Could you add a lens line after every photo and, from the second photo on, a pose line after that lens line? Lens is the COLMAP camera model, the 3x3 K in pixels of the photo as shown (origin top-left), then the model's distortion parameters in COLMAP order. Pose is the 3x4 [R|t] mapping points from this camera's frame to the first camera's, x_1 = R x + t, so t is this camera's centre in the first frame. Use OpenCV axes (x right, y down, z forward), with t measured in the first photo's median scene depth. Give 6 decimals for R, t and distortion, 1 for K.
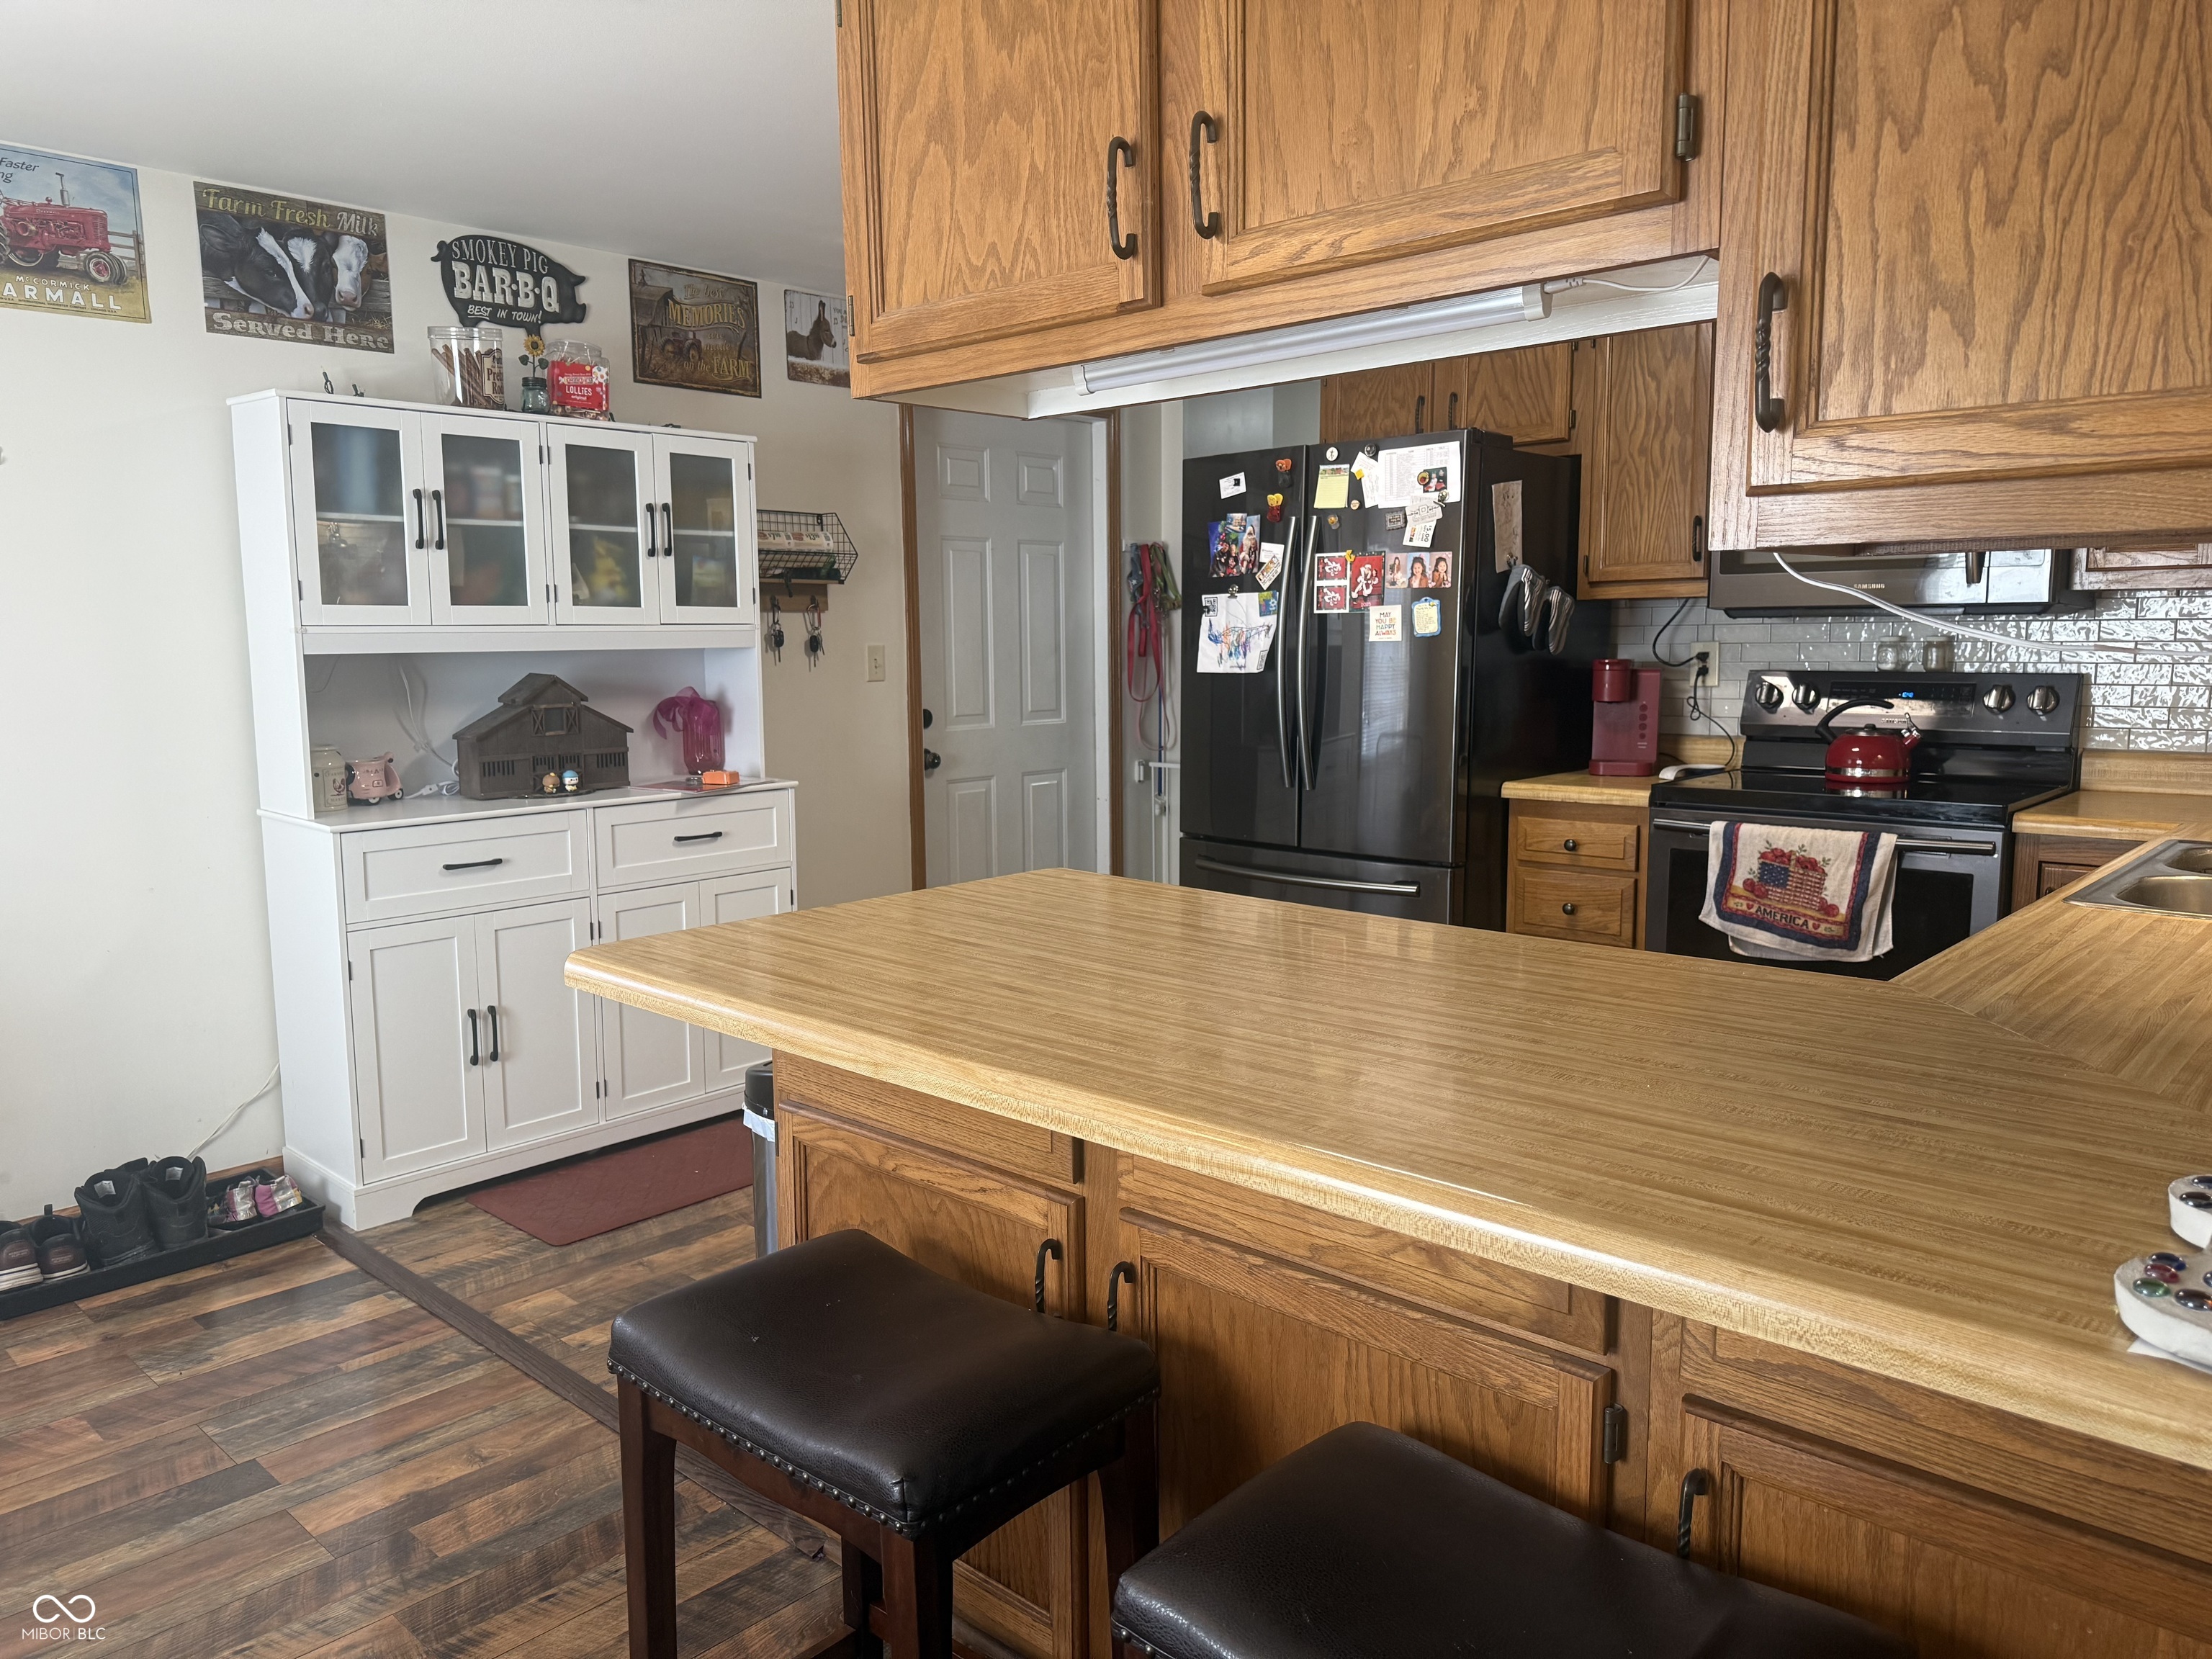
lens RADIAL K [[1573.5, 0, 1101.5], [0, 1573.5, 828.8], [0, 0, 1]] dist [0.053821, -0.039269]
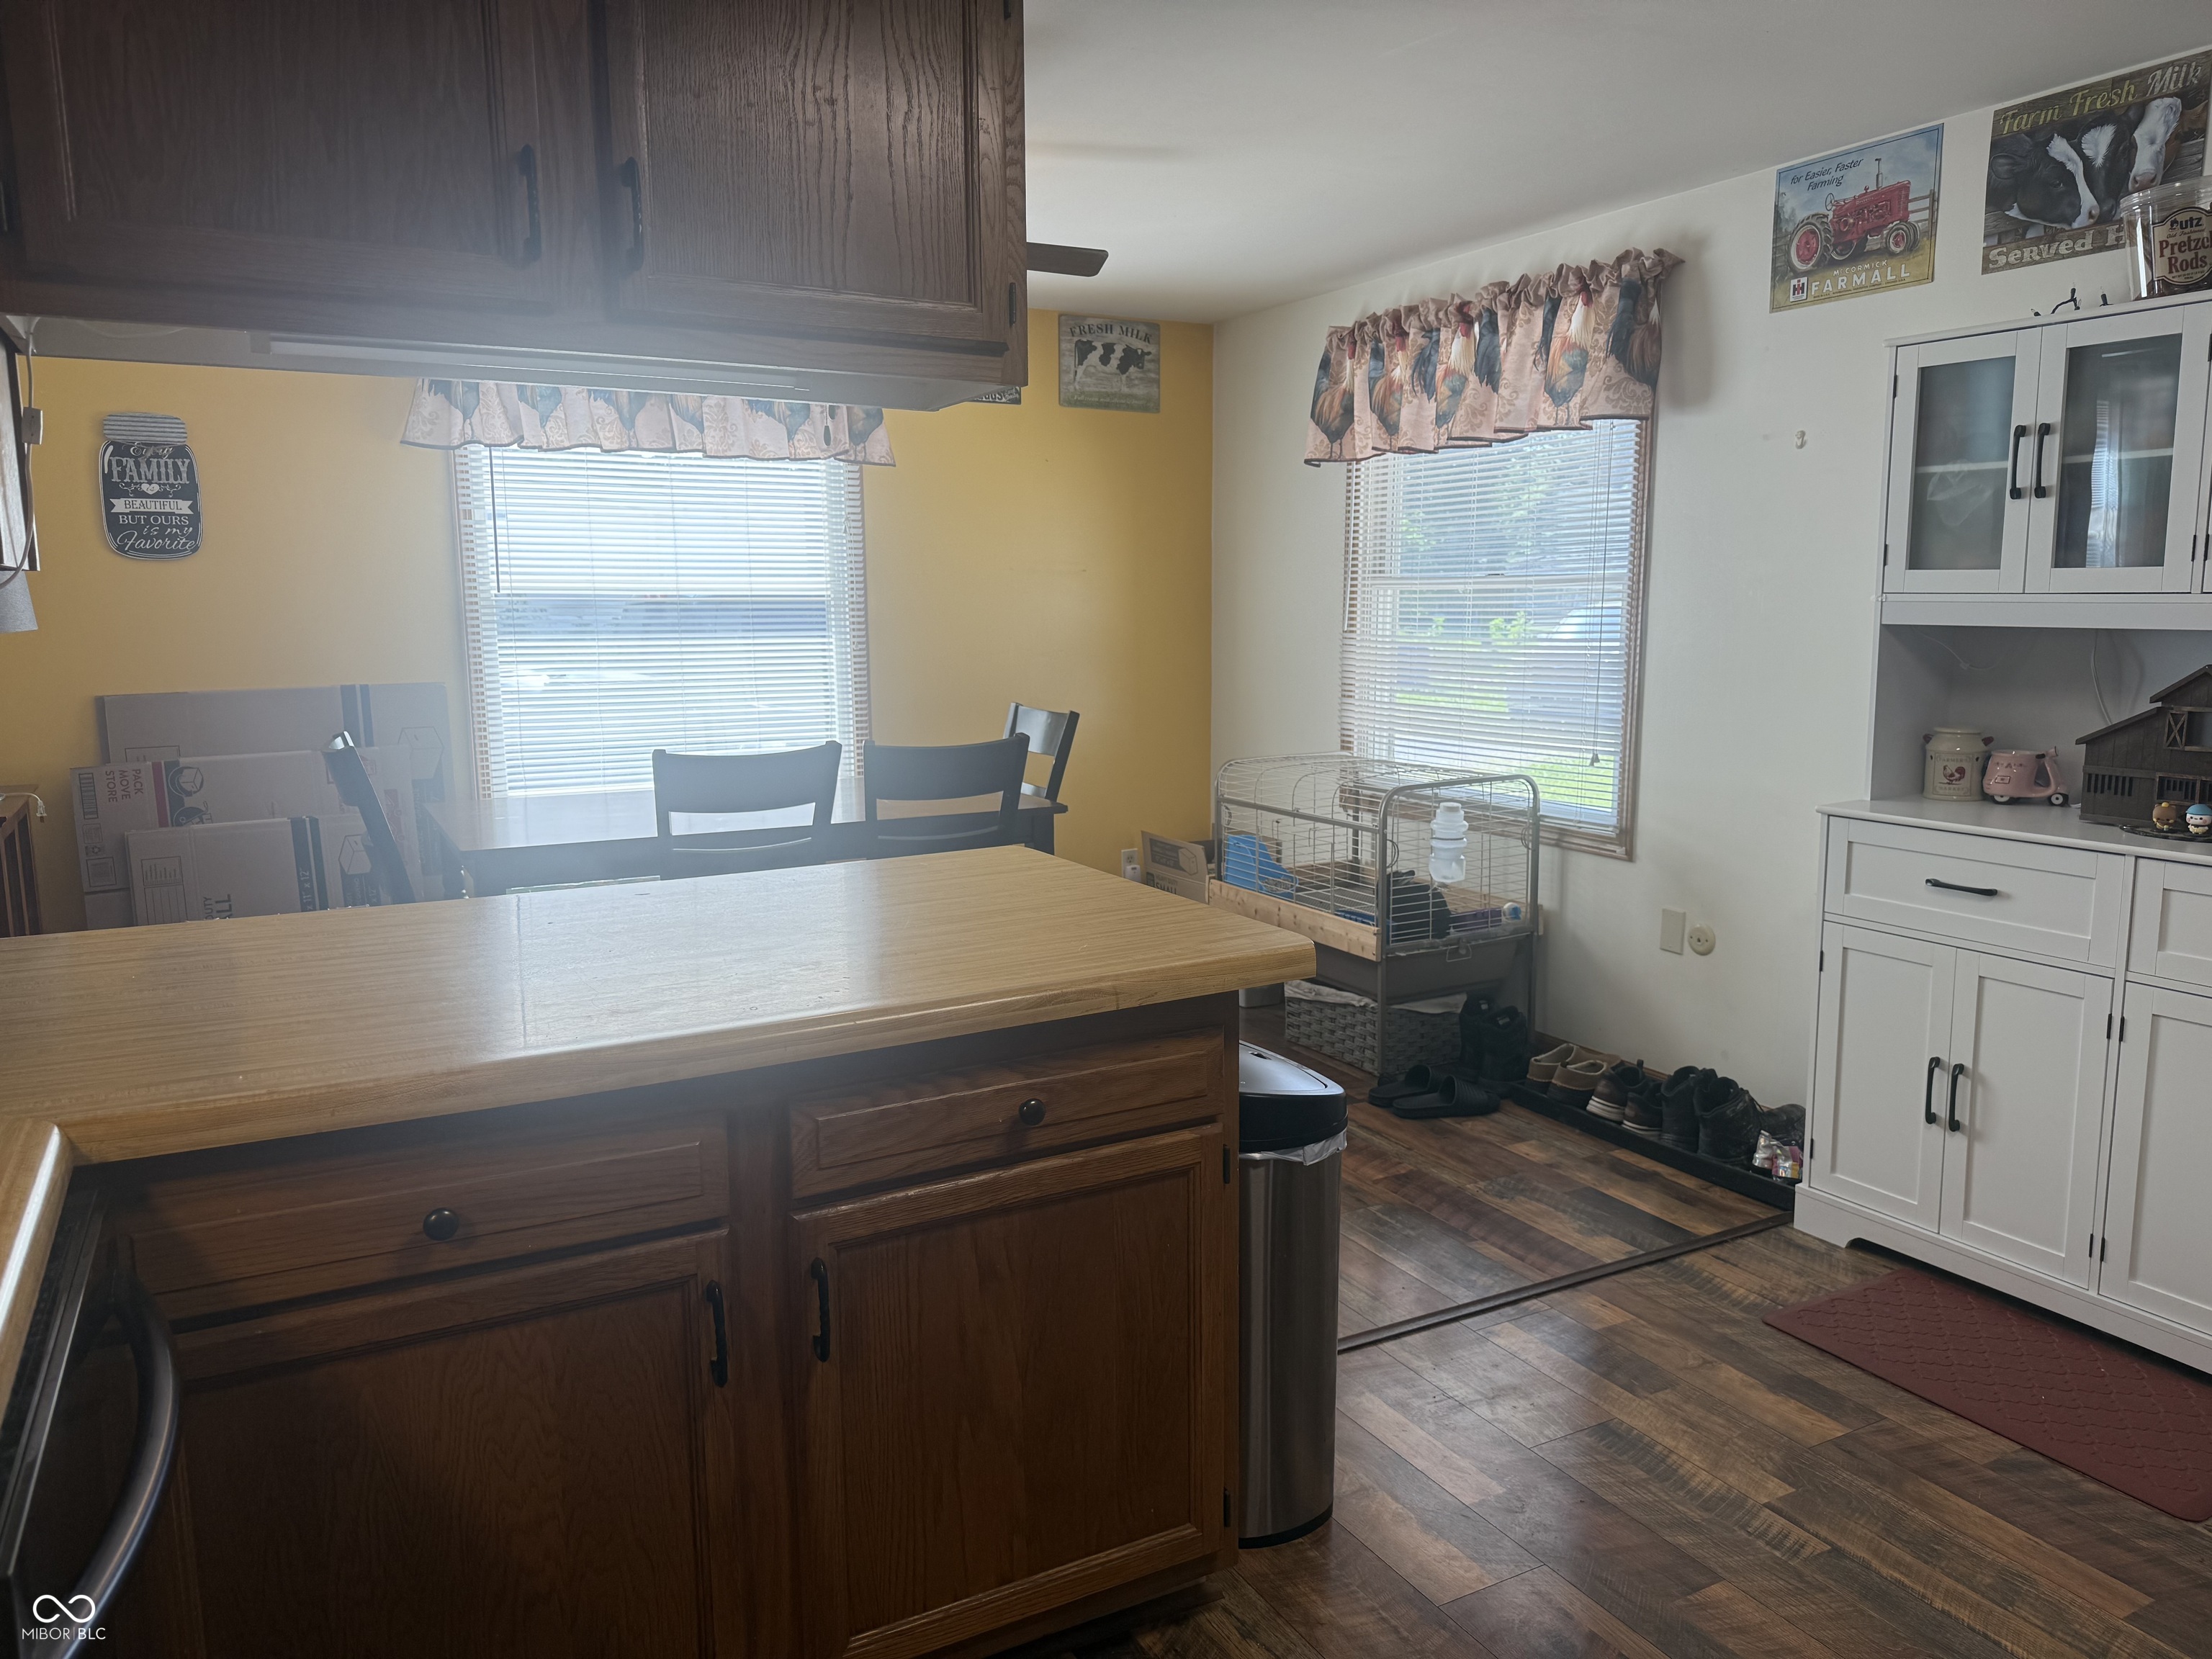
lens RADIAL K [[1573.5, 0, 1101.4], [0, 1573.5, 824.6], [0, 0, 1]] dist [0.053821, -0.039269]
pose [[-0.309236, 0.152548, -0.938670, 0.482535], [-0.115483, 0.973722, 0.196289, -0.113478], [0.943947, 0.169100, -0.283494, 0.772101]]
